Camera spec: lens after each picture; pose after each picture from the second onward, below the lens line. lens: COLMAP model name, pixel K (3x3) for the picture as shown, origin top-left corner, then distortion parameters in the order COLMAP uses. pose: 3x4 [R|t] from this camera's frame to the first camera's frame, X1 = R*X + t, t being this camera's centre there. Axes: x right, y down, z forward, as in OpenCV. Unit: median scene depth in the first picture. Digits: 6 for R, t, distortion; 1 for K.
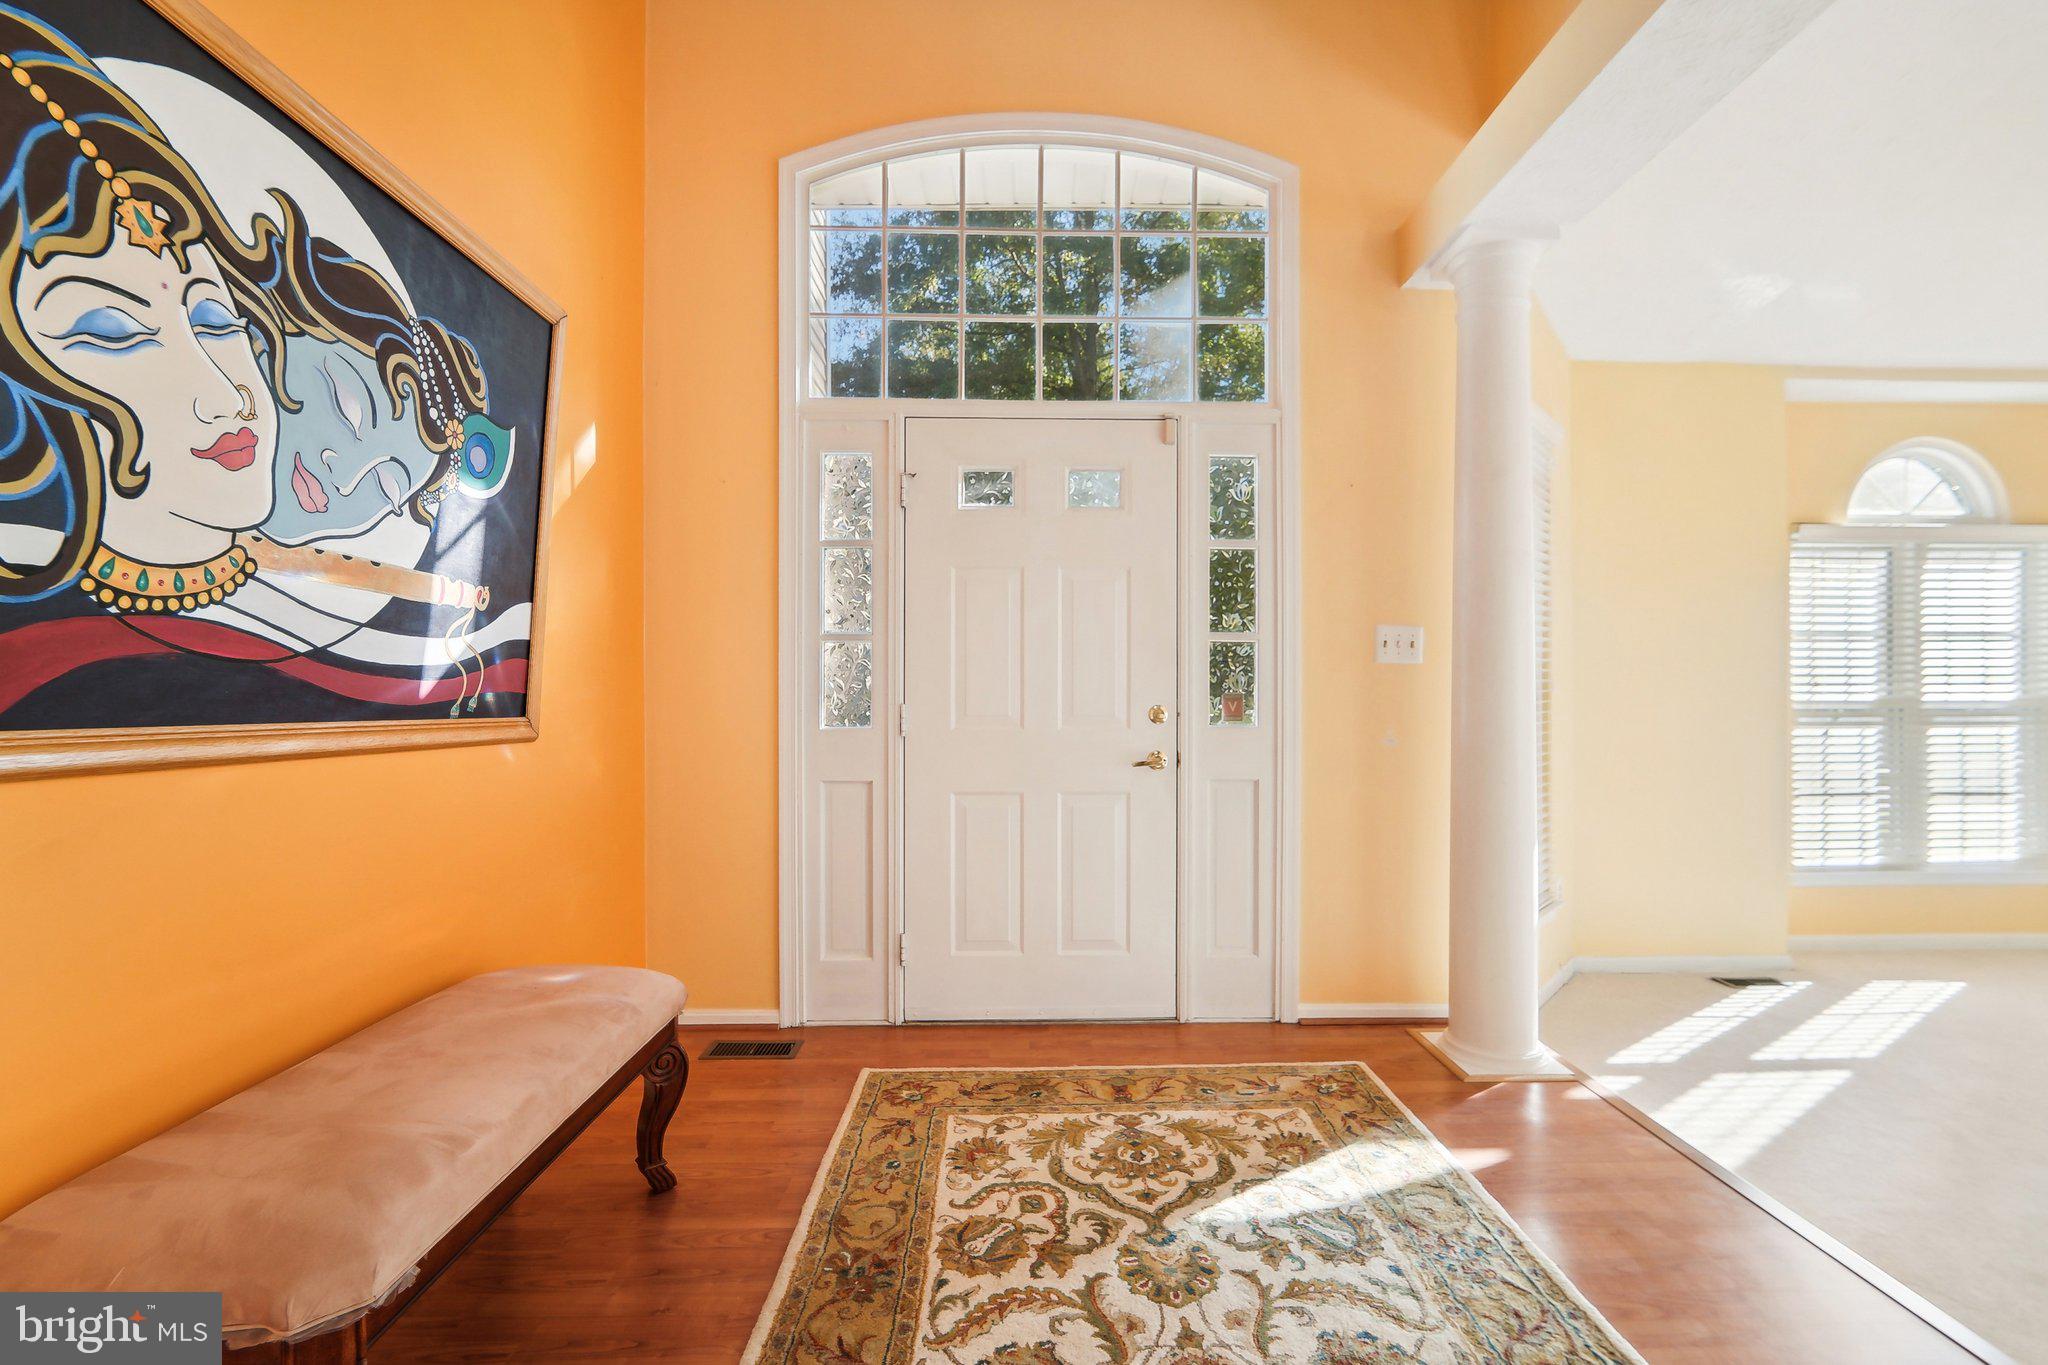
lens RADIAL K [[846.7, 0, 1014.4], [0, 846.7, 683.0], [0, 0, 1]] dist [-0.012286, -0.000947]
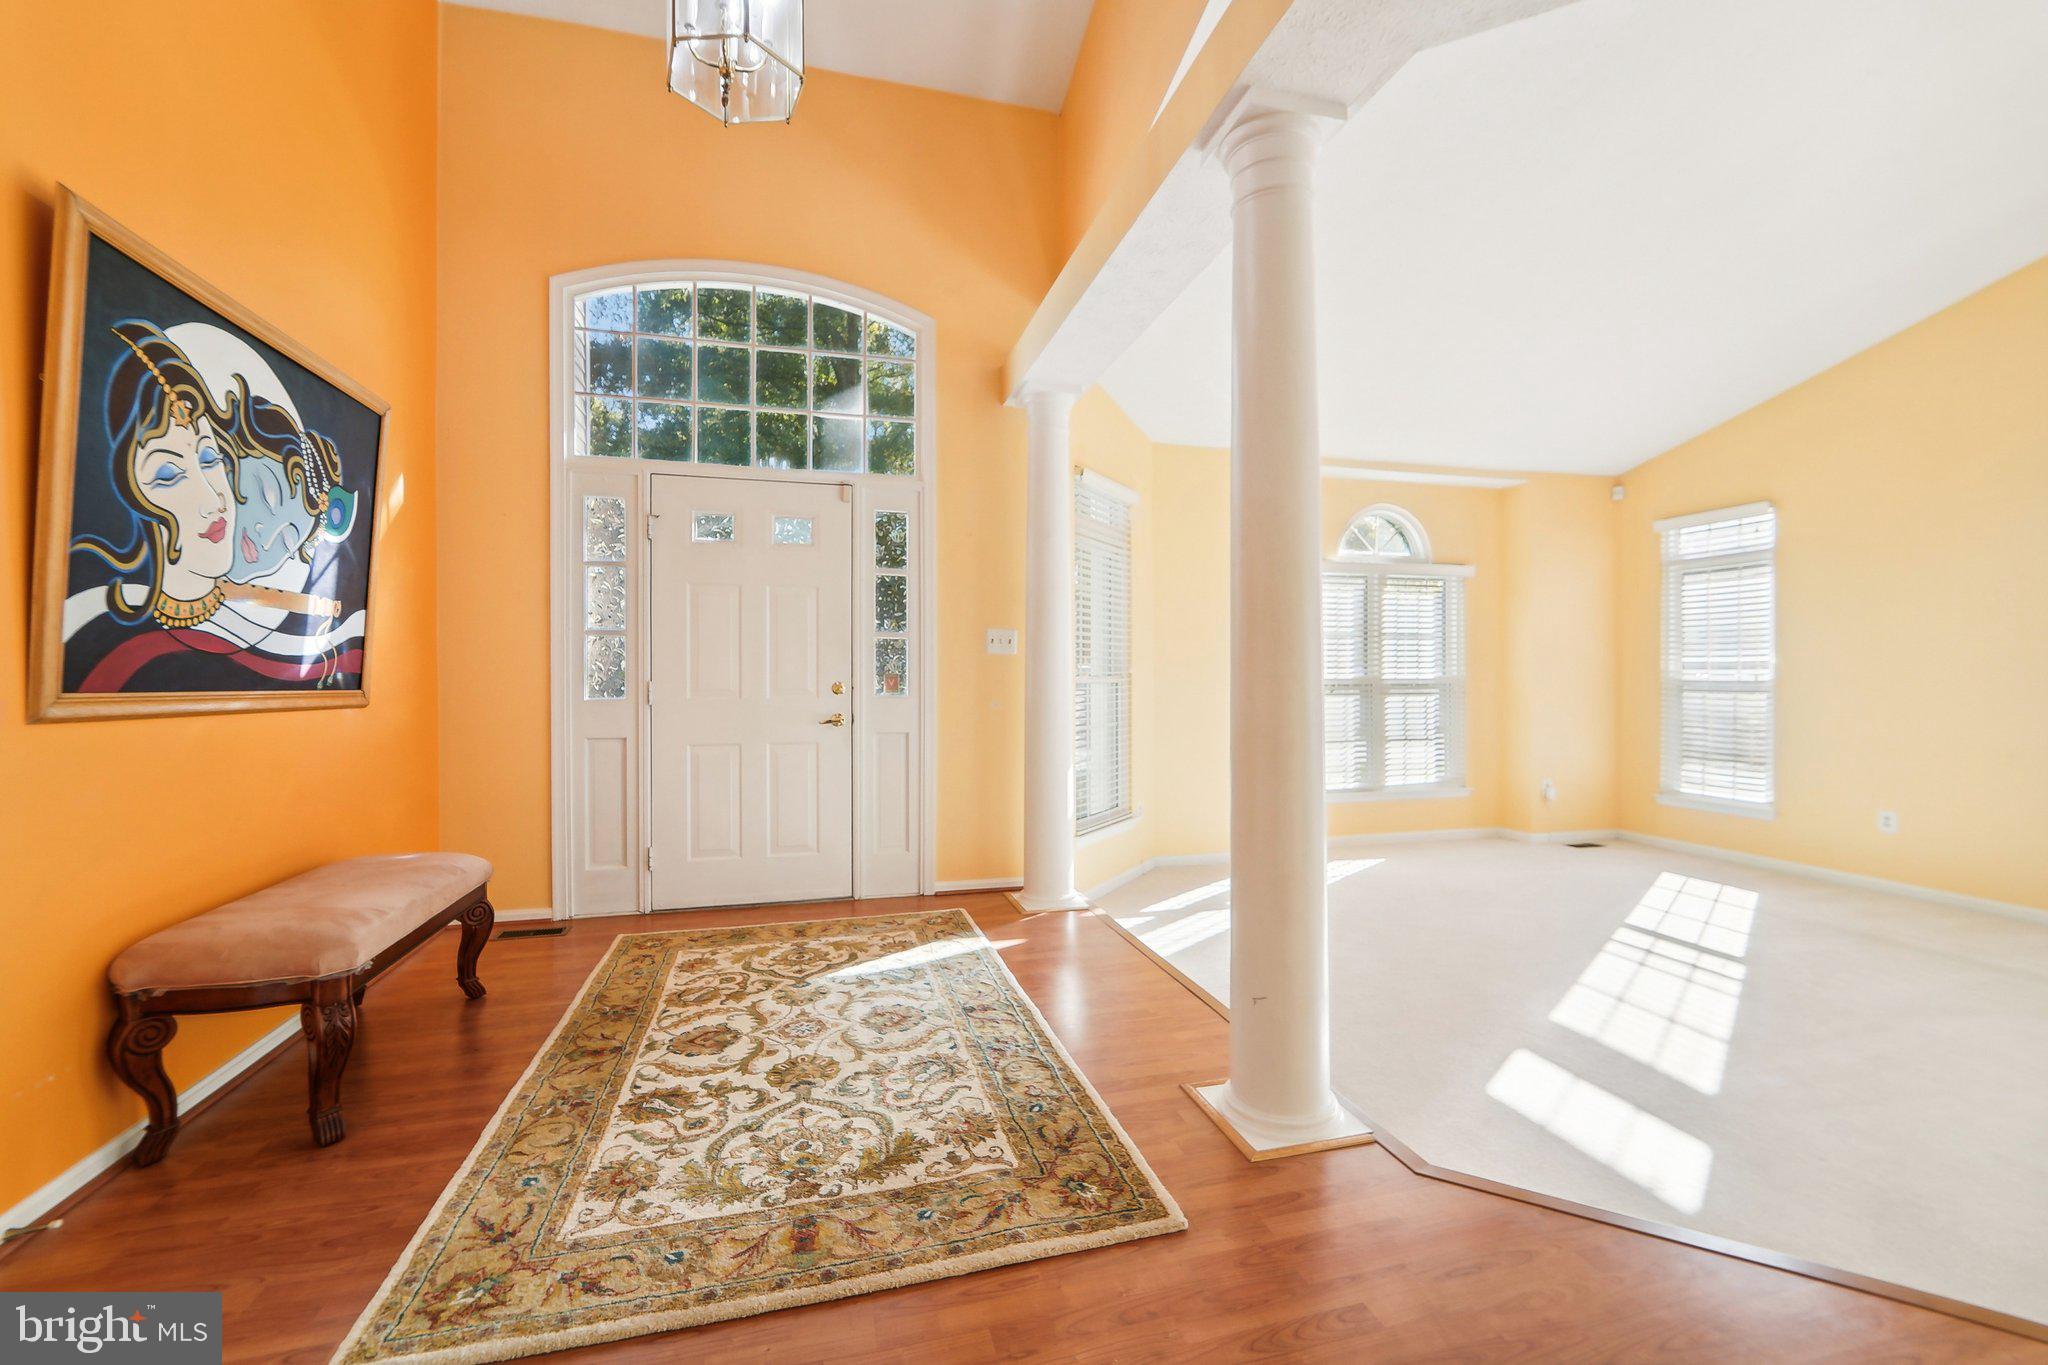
lens RADIAL K [[846.7, 0, 1017.9], [0, 846.7, 675.0], [0, 0, 1]] dist [-0.012286, -0.000947]
pose [[0.966892, -0.000686, 0.255184, 0.115128], [-0.002573, 0.999919, 0.012436, -0.005110], [-0.255172, -0.012681, 0.966813, -0.573169]]
